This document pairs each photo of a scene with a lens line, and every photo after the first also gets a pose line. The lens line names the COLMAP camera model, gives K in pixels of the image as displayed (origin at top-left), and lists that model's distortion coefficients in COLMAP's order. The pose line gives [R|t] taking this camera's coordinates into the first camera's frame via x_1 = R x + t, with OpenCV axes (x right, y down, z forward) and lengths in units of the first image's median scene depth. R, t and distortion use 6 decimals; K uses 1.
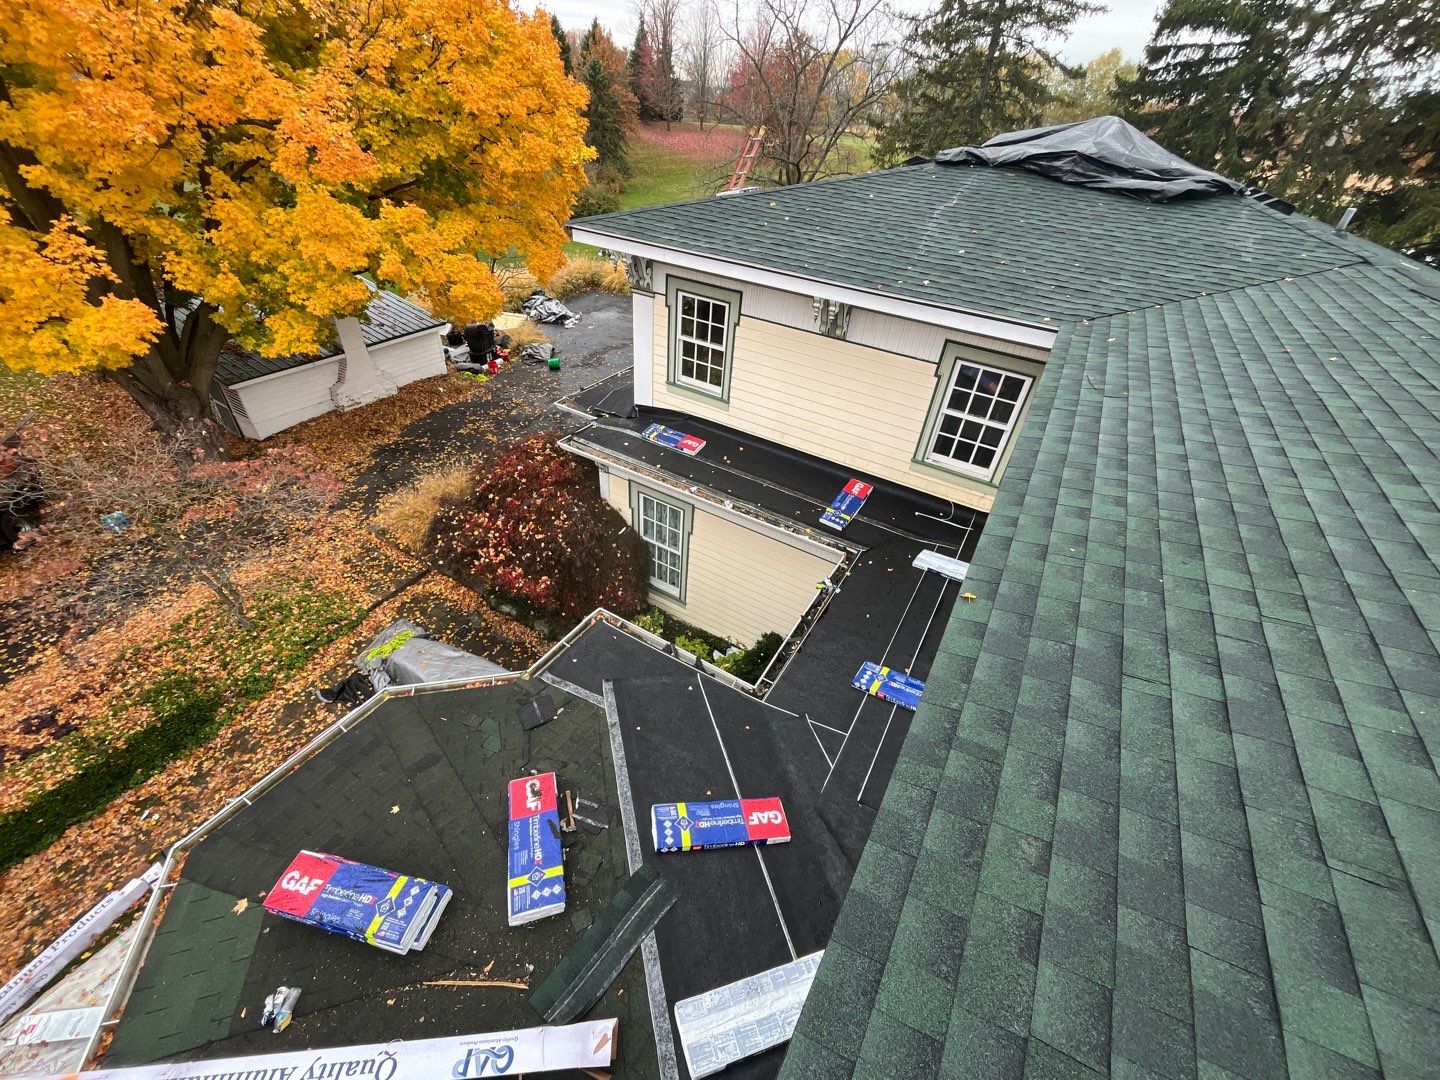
lens RADIAL K [[575.6, 0, 719.9], [0, 575.6, 540.0], [0, 0, 1]] dist [-0.006146, -0.000550]
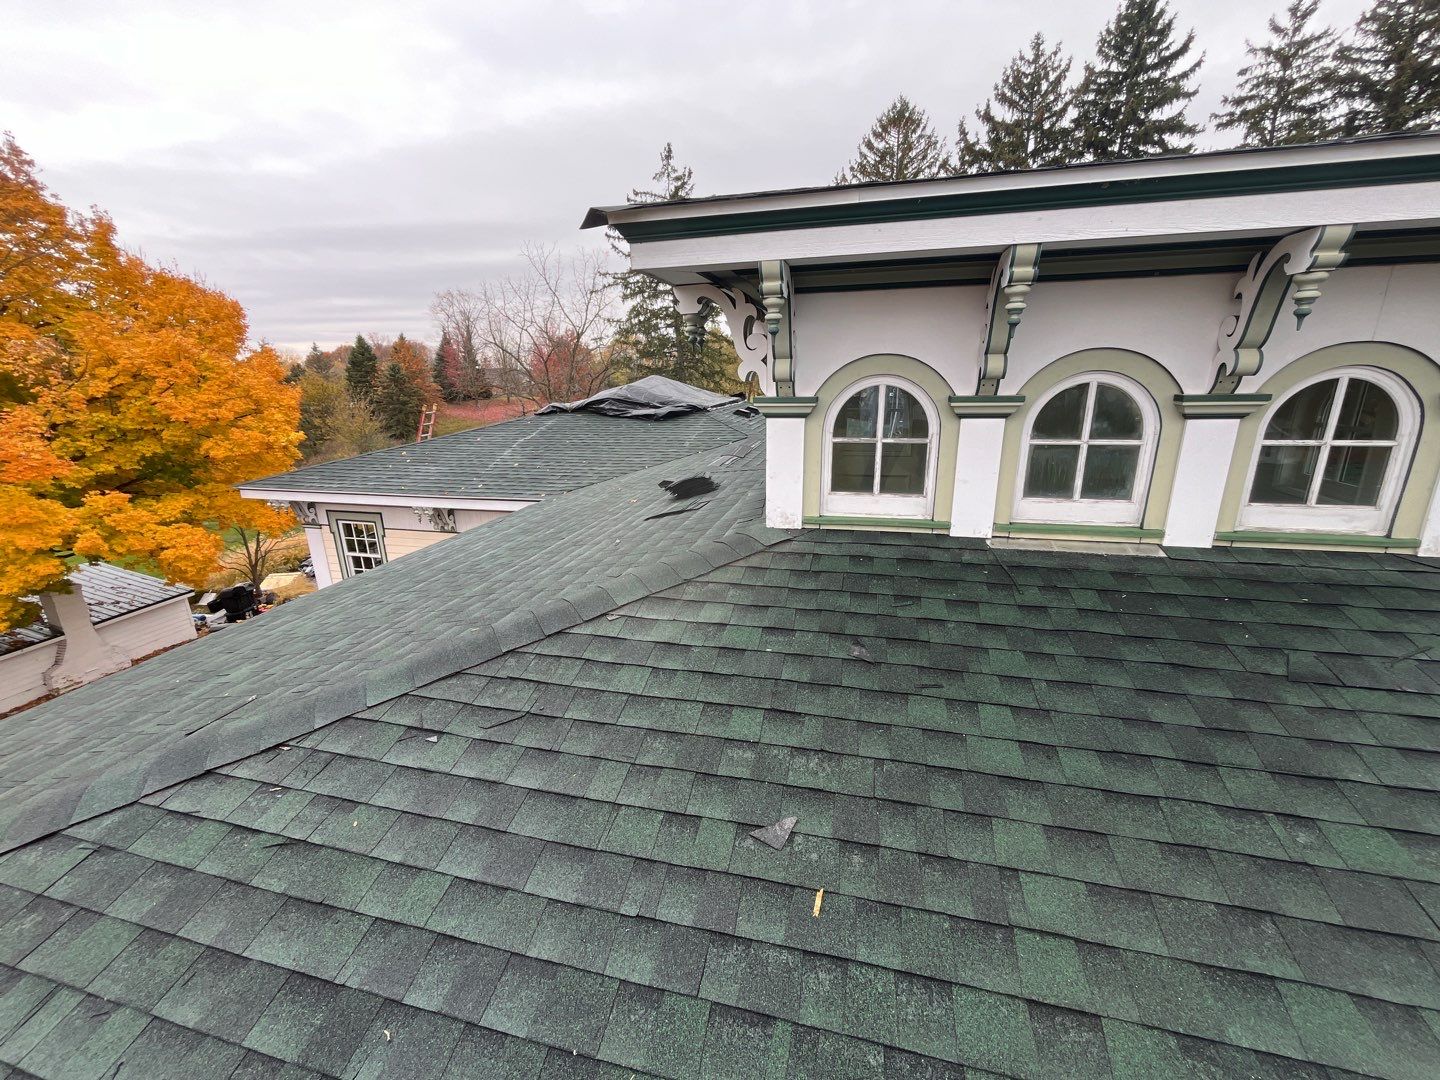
lens RADIAL K [[575.6, 0, 721.4], [0, 575.6, 543.1], [0, 0, 1]] dist [-0.006146, -0.000550]
pose [[0.955522, -0.167370, 0.242828, 0.338250], [0.242291, 0.914932, -0.322792, 0.188915], [-0.168145, 0.367270, 0.914790, -0.244782]]
